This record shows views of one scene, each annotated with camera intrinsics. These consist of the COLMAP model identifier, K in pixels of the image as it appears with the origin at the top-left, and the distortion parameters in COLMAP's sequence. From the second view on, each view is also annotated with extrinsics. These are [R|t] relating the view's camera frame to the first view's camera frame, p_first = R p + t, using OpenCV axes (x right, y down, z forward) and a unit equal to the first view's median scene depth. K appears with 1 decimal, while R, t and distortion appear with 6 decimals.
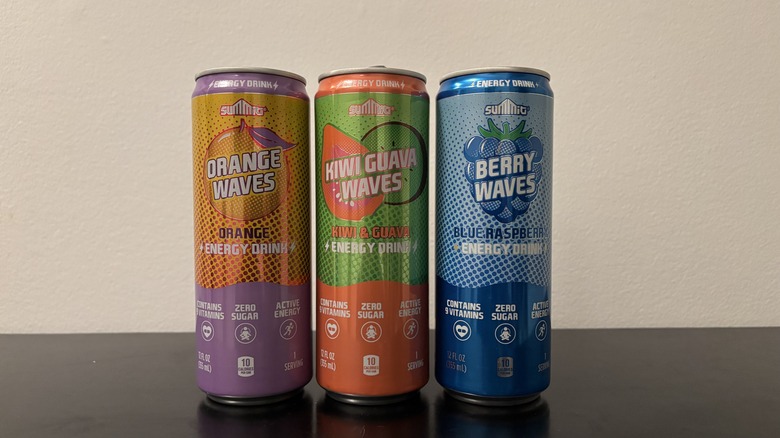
lens RADIAL K [[580.7, 0, 393.4], [0, 580.7, 234.8], [0, 0, 1]] dist [0.002721, 0.004368]
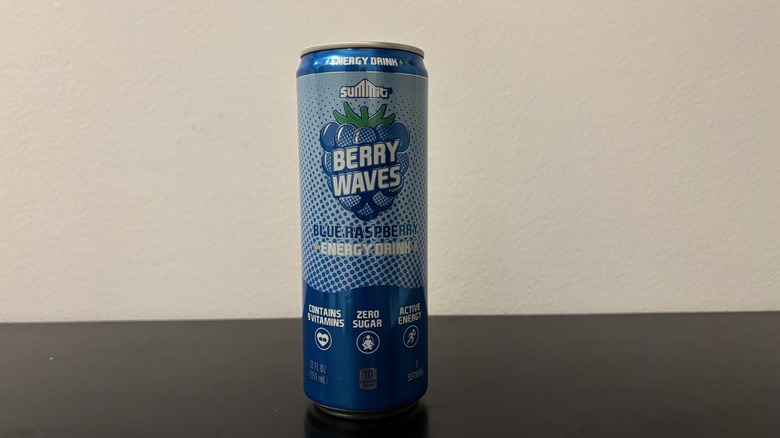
lens RADIAL K [[592.6, 0, 449.1], [0, 592.6, 246.4], [0, 0, 1]] dist [0.012687, -0.017661]
pose [[0.999982, -0.005621, -0.002079, 0.176093], [0.005748, 0.997695, 0.067615, -0.022570], [0.001694, -0.067625, 0.997709, 0.046644]]
